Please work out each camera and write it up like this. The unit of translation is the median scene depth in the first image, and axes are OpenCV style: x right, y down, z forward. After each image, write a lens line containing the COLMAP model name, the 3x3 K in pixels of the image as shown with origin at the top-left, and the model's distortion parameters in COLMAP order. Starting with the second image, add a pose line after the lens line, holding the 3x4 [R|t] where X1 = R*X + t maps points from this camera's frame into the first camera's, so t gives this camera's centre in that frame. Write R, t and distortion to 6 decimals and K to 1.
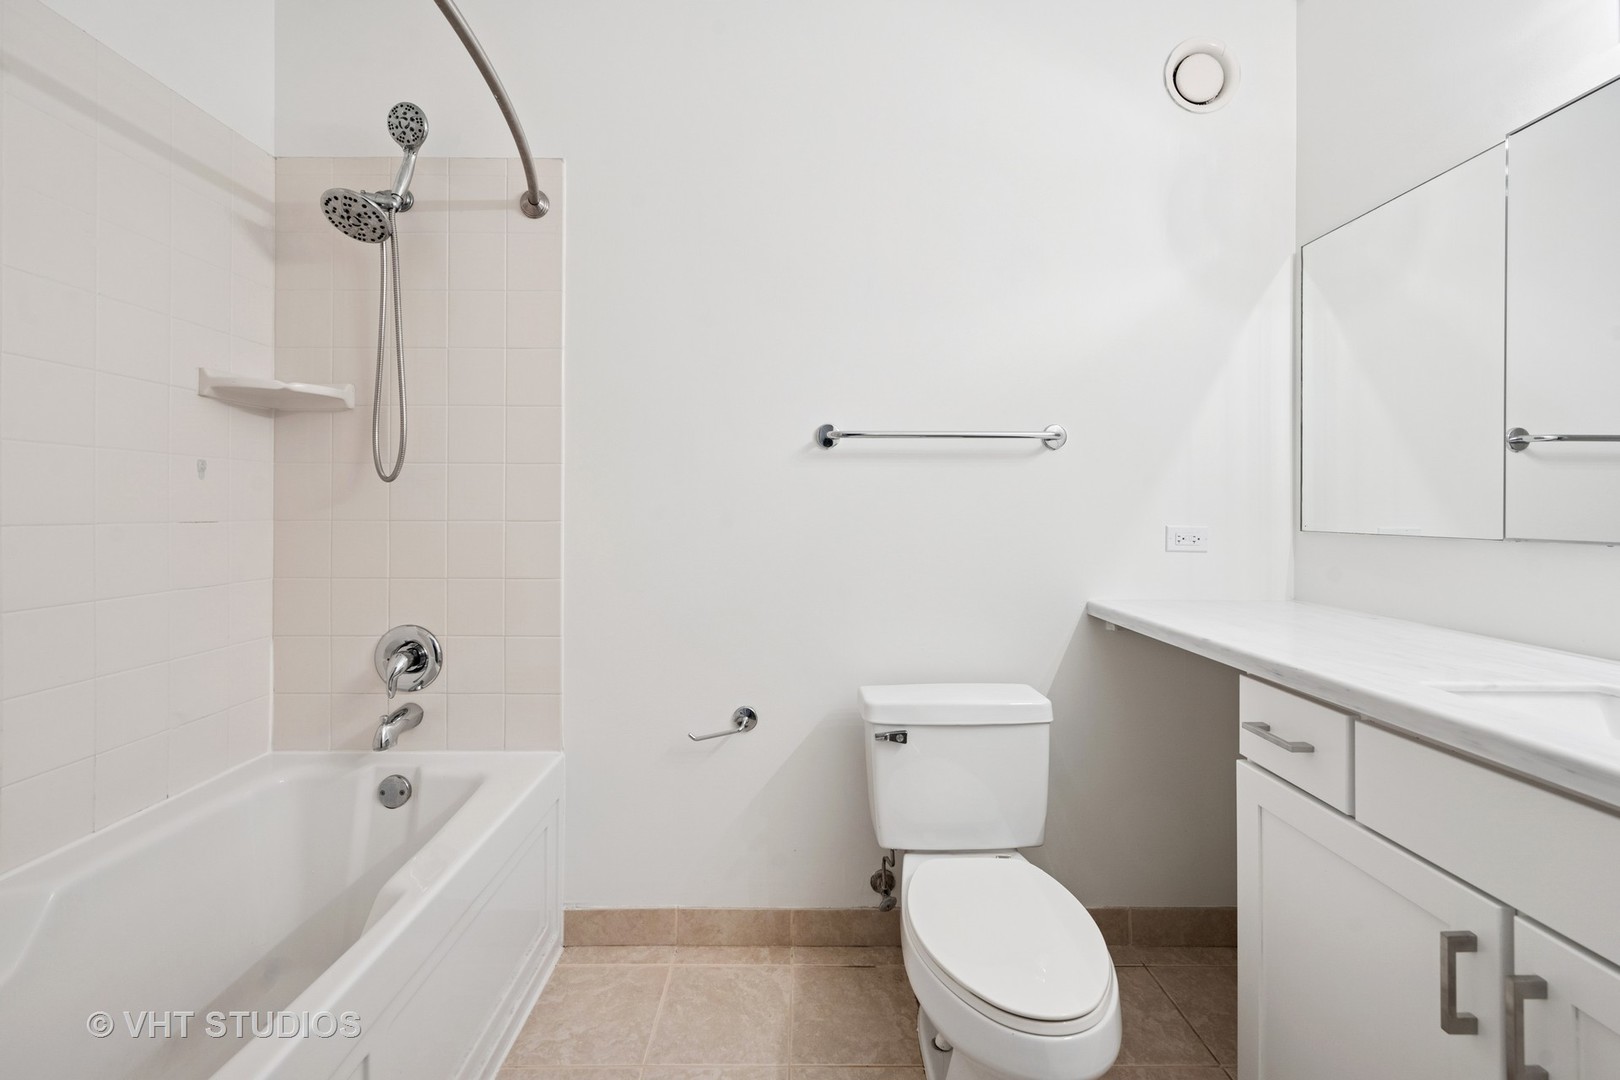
lens RADIAL K [[757.7, 0, 810.8], [0, 757.7, 501.8], [0, 0, 1]] dist [0.001048, 0.000079]
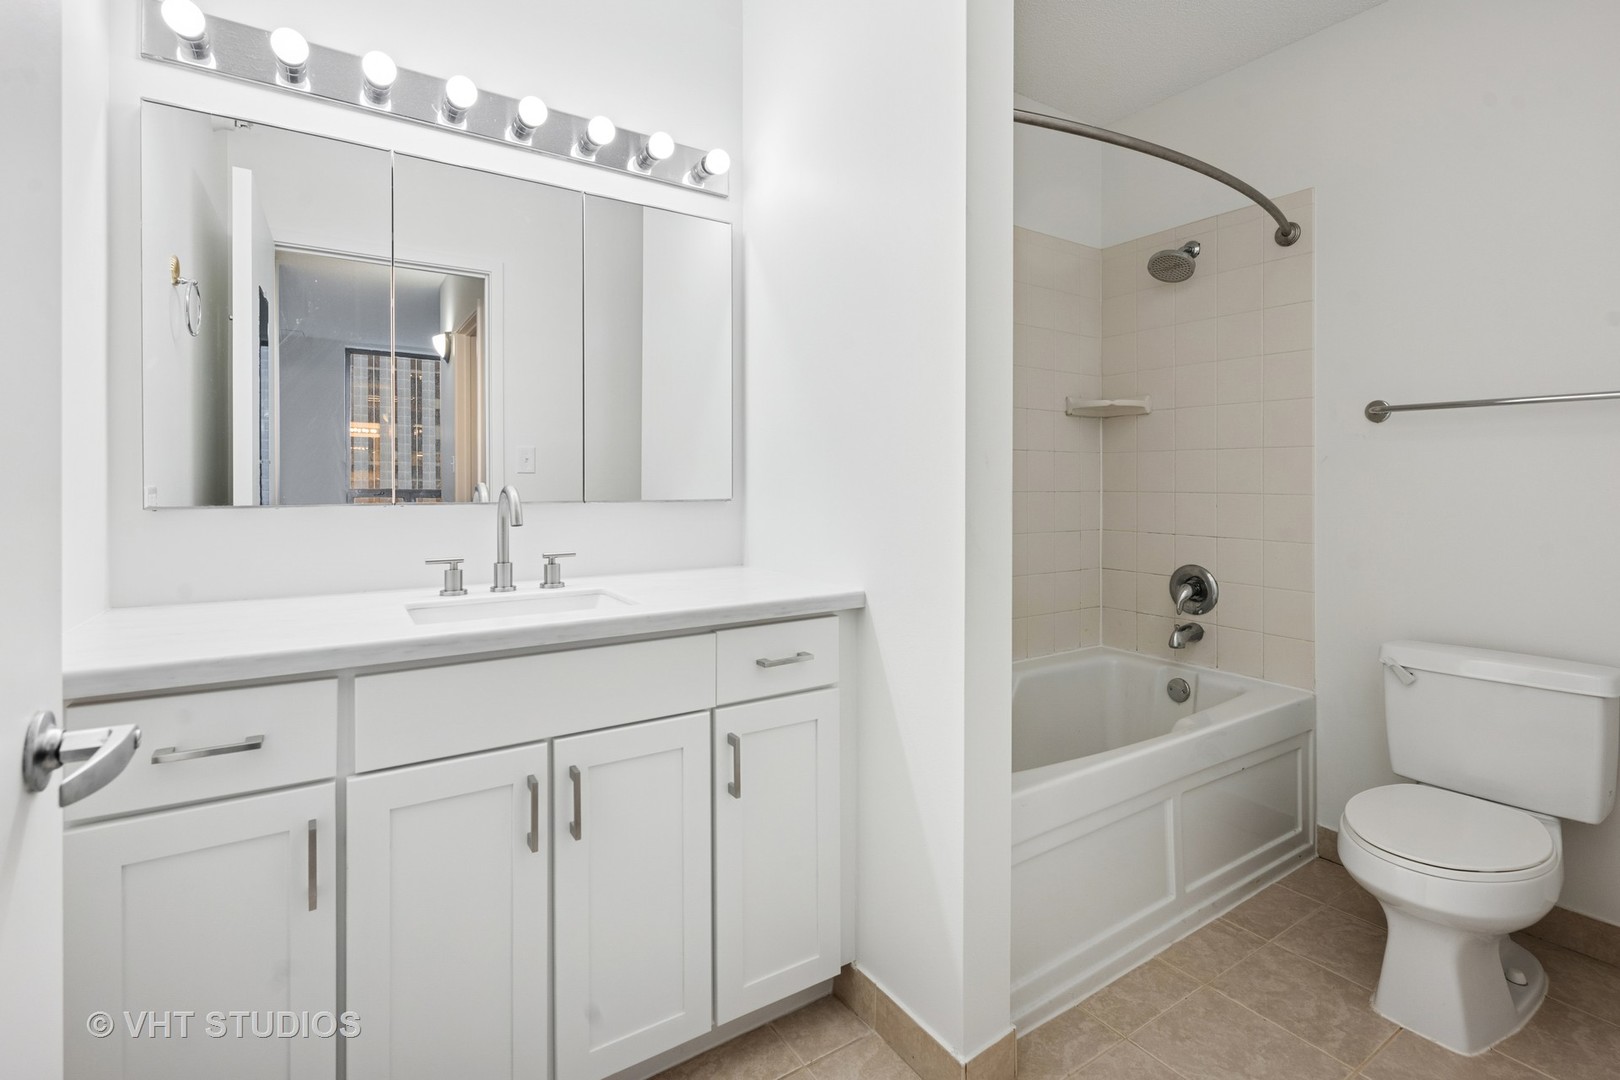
lens RADIAL K [[731.3, 0, 813.0], [0, 731.3, 489.8], [0, 0, 1]] dist [0.000303, -0.000009]
pose [[0.532472, -0.005283, -0.846431, 0.231211], [0.003538, 0.999986, -0.004016, 0.029037], [0.846440, -0.000857, 0.532483, -0.293611]]
